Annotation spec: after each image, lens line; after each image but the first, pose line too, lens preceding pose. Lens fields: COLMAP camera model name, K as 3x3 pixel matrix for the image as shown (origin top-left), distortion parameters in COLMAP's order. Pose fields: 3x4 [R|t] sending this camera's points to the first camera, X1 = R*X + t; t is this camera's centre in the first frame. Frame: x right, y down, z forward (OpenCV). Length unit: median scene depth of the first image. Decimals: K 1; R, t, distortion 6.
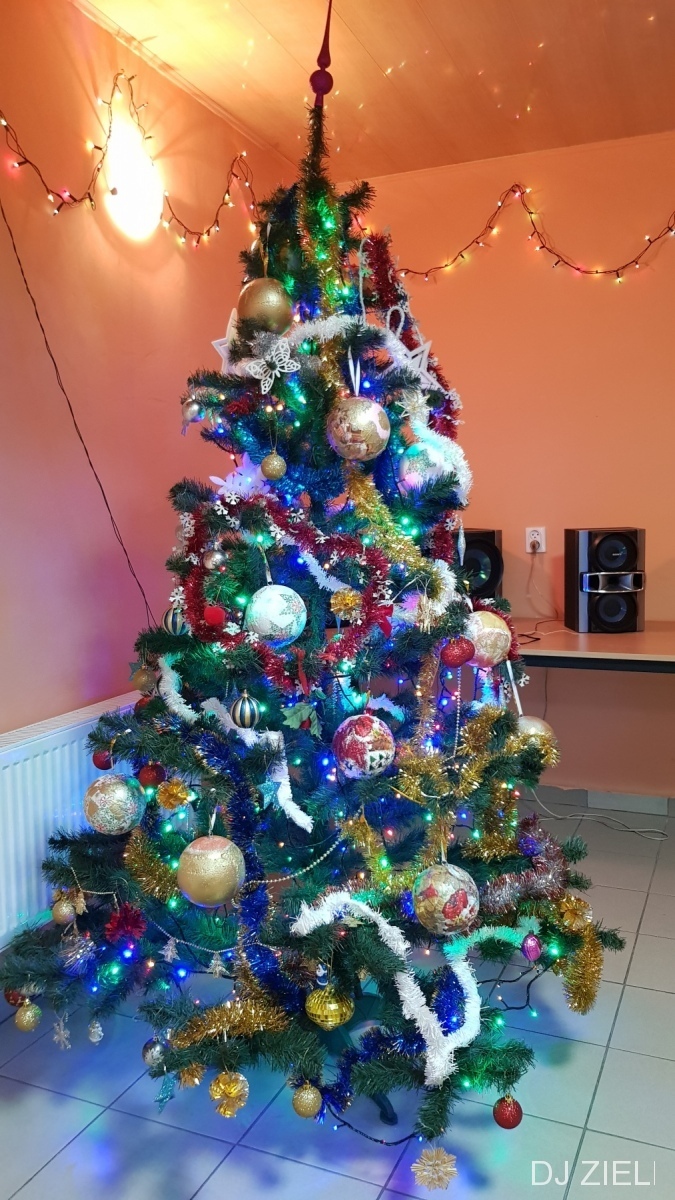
lens RADIAL K [[961.4, 0, 337.5], [0, 961.4, 600.0], [0, 0, 1]] dist [0.058748, -0.107477]
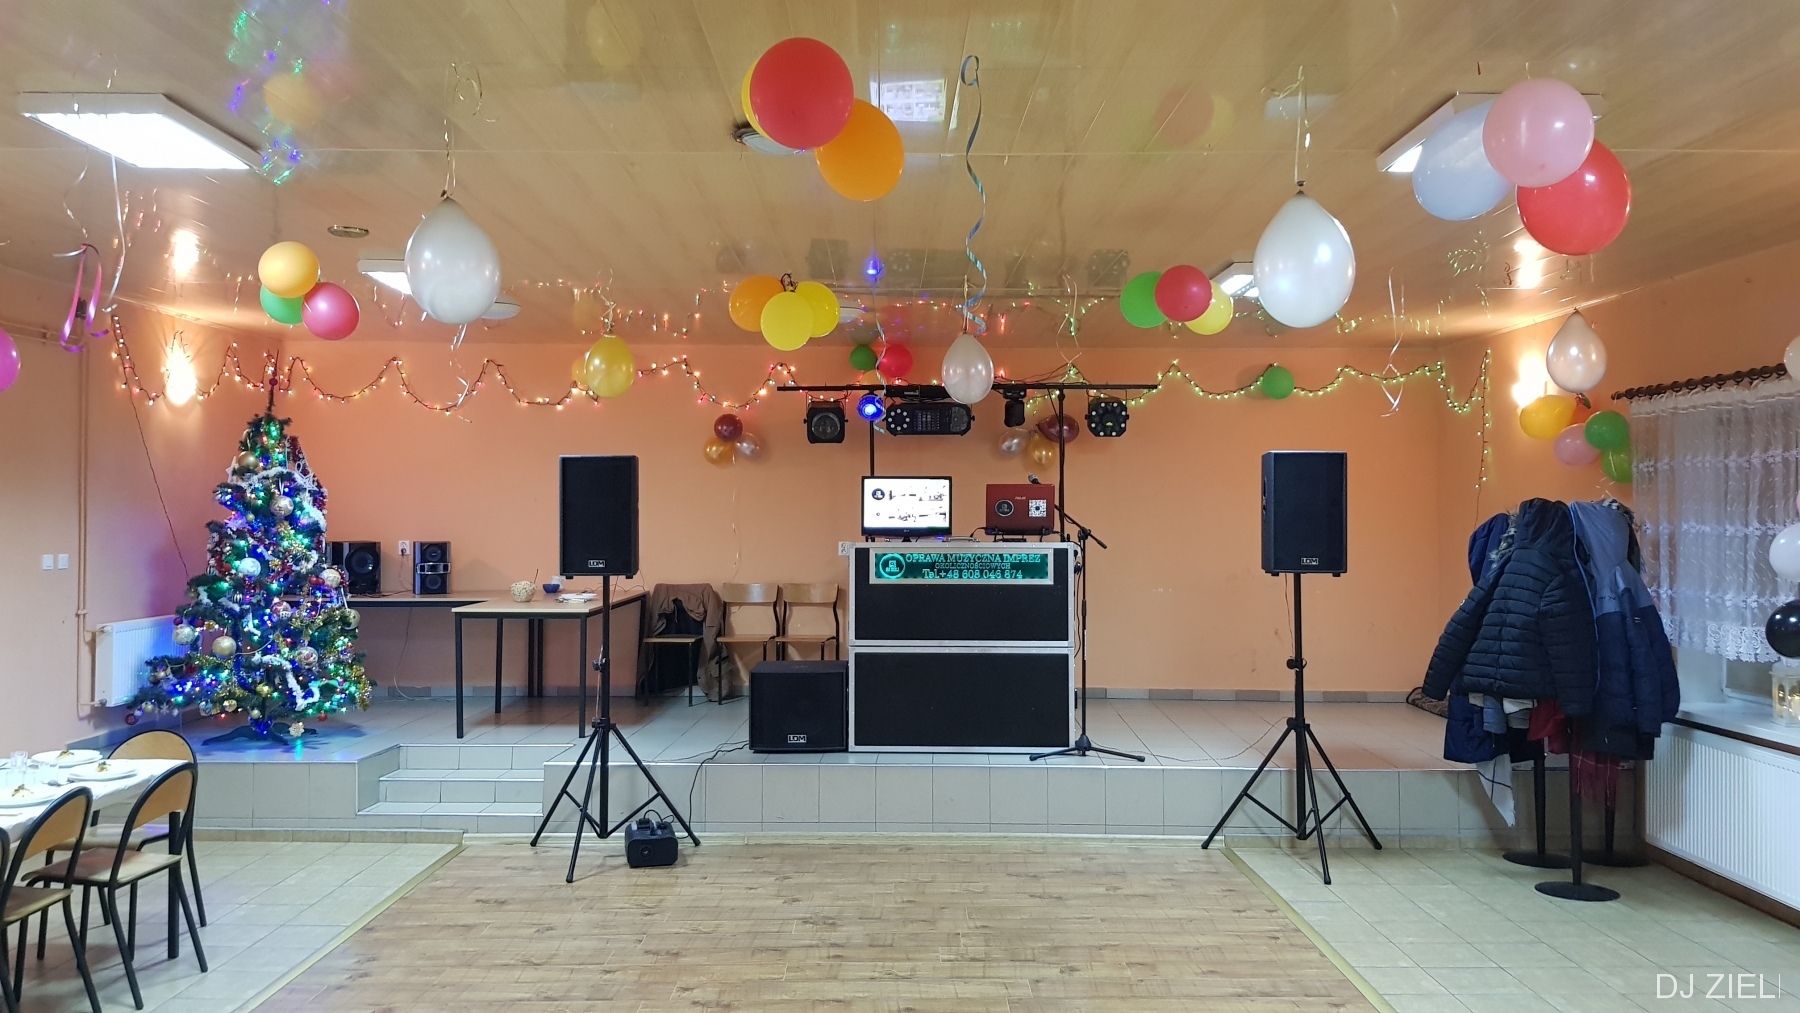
lens RADIAL K [[1346.1, 0, 902.9], [0, 1346.1, 498.9], [0, 0, 1]] dist [0.003786, 0.002119]
pose [[0.919281, 0.026598, 0.392703, 0.140589], [0.015887, 0.994394, -0.104541, 0.250613], [-0.393282, 0.102341, 0.913704, -3.342300]]
